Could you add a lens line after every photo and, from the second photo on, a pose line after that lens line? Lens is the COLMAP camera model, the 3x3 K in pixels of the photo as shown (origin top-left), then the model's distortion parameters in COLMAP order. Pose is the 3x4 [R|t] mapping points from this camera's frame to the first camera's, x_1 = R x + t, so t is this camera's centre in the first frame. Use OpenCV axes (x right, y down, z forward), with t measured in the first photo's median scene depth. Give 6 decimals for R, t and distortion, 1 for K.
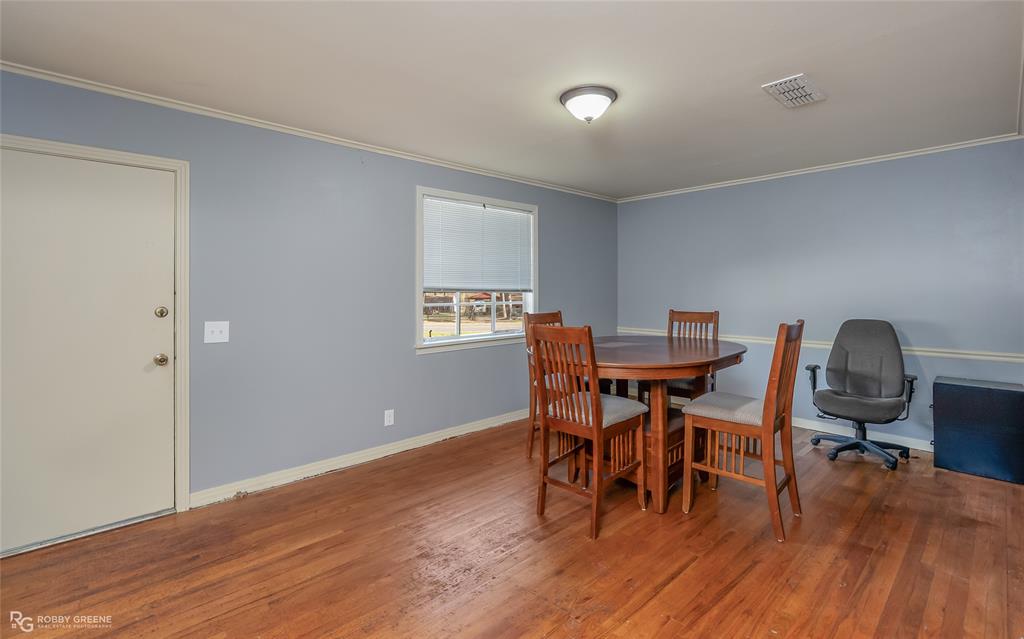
lens RADIAL K [[469.6, 0, 508.0], [0, 469.6, 286.8], [0, 0, 1]] dist [0.004553, 0.000729]
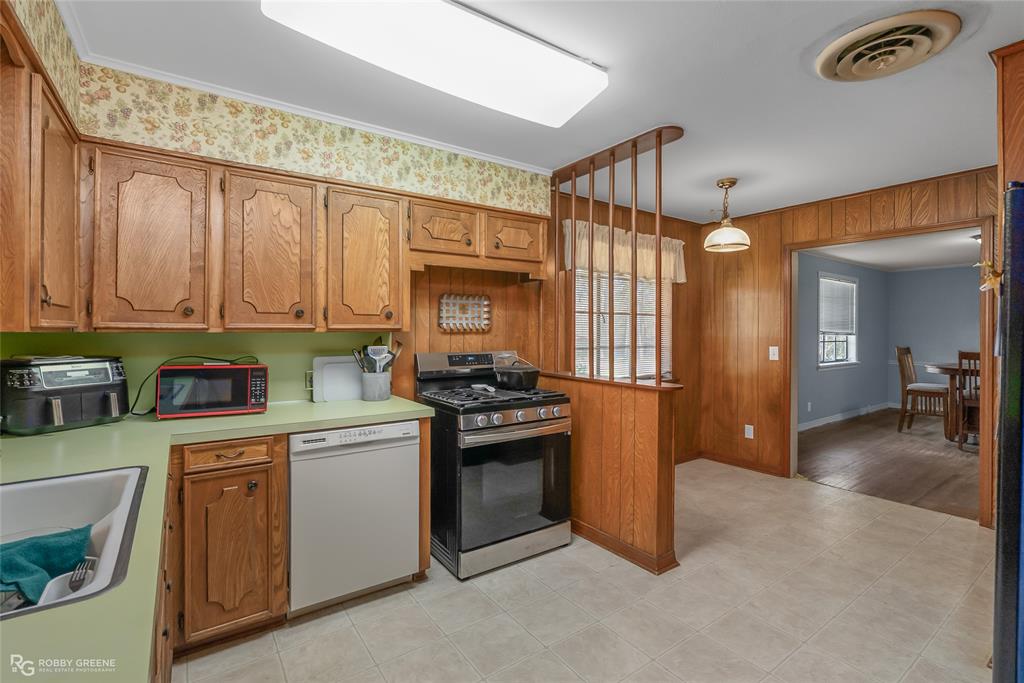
lens RADIAL K [[471.8, 0, 512.2], [0, 471.8, 329.5], [0, 0, 1]] dist [-0.004341, 0.002025]
pose [[0.991952, 0.008165, -0.126348, -1.484149], [-0.007905, 0.999965, 0.002560, -0.003725], [0.126364, -0.001541, 0.991983, -1.129822]]
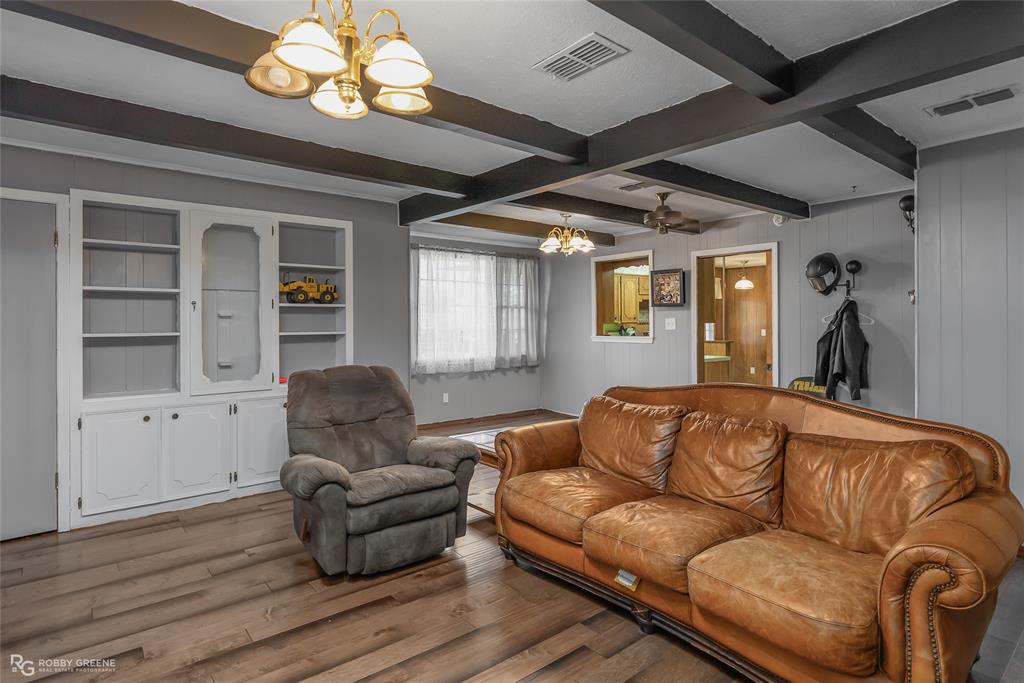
lens RADIAL K [[545.4, 0, 509.9], [0, 545.4, 317.2], [0, 0, 1]] dist [-0.006911, 0.001972]
pose [[0.998278, -0.001996, -0.058621, -2.370116], [0.001525, 0.999966, -0.008090, -0.007716], [0.058635, 0.007987, 0.998248, -3.385061]]
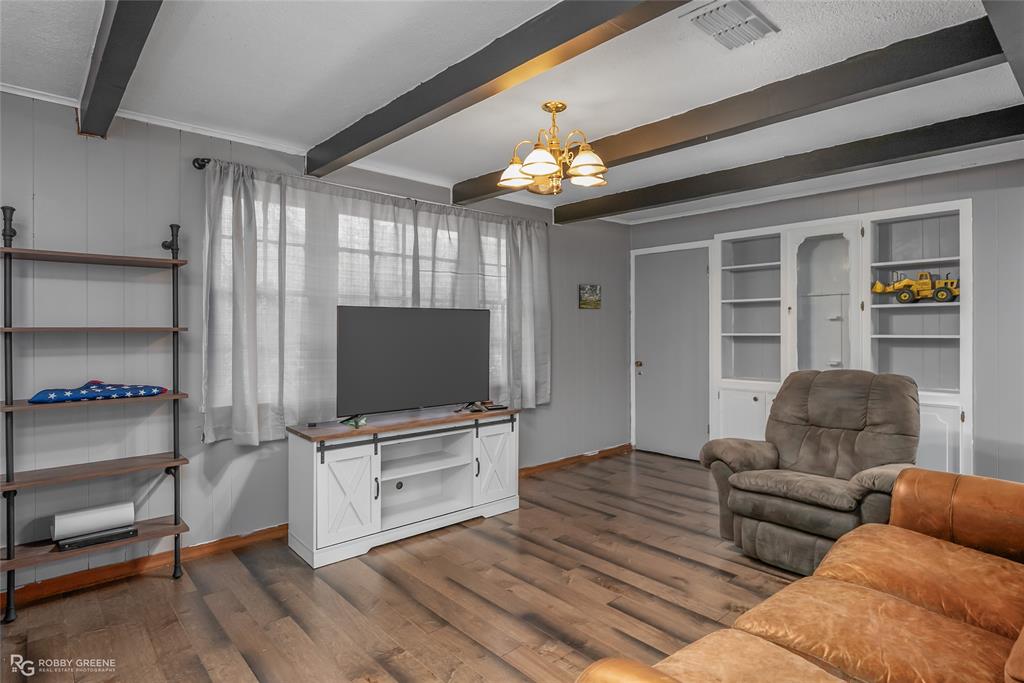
lens RADIAL K [[545.4, 0, 517.8], [0, 545.4, 329.3], [0, 0, 1]] dist [-0.006911, 0.001972]
pose [[-0.012572, 0.004274, -0.999912, -1.625693], [0.006634, 0.999969, 0.004191, -0.005821], [0.999899, -0.006581, -0.012600, -2.867329]]
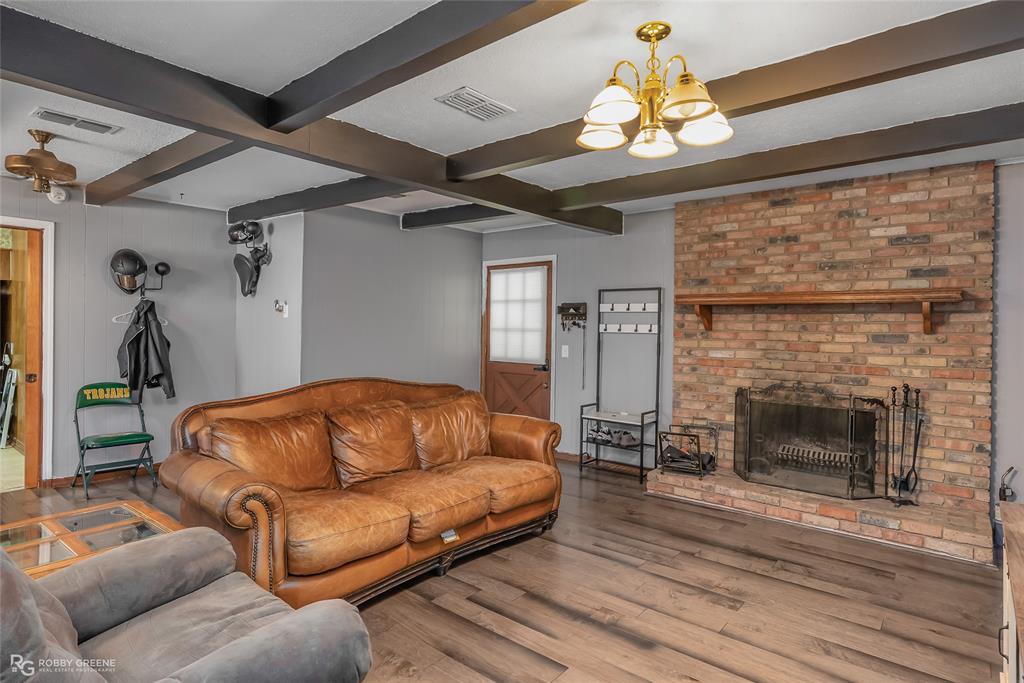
lens RADIAL K [[545.4, 0, 520.0], [0, 545.4, 331.7], [0, 0, 1]] dist [-0.006911, 0.001972]
pose [[-0.148344, -0.006517, 0.988914, -3.241901], [-0.020918, 0.999775, 0.003451, -0.007310], [-0.988715, -0.020174, -0.148447, -2.545732]]
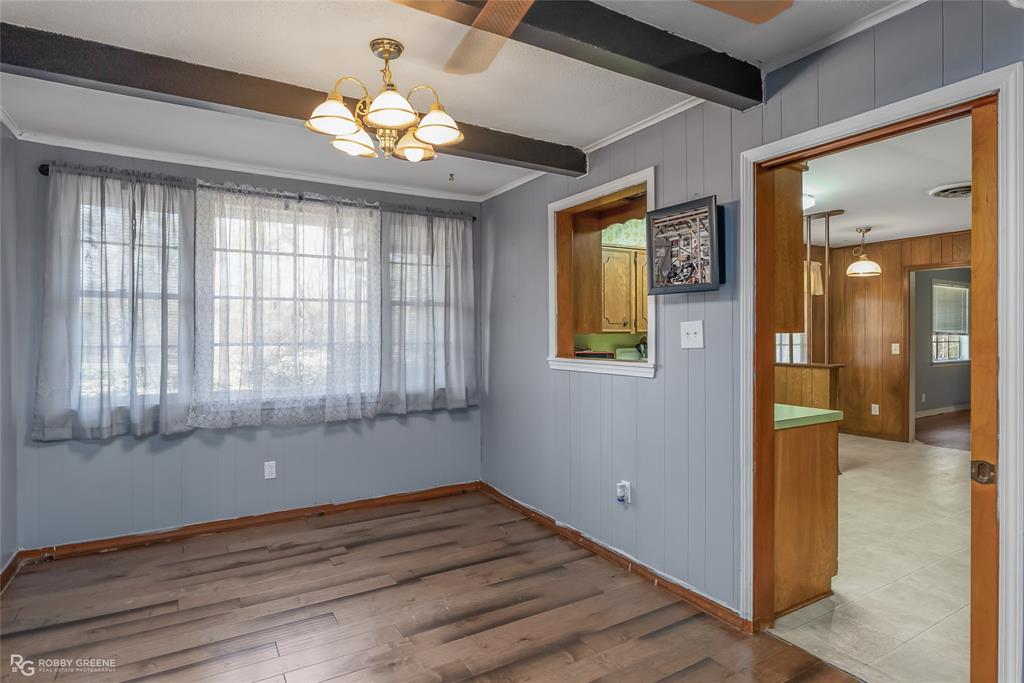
lens RADIAL K [[545.4, 0, 503.6], [0, 545.4, 335.2], [0, 0, 1]] dist [-0.006911, 0.001972]
pose [[0.976074, 0.002445, -0.217425, -1.962523], [-0.000929, 0.999975, 0.007074, -0.002287], [0.217437, -0.006703, 0.976051, -2.132900]]
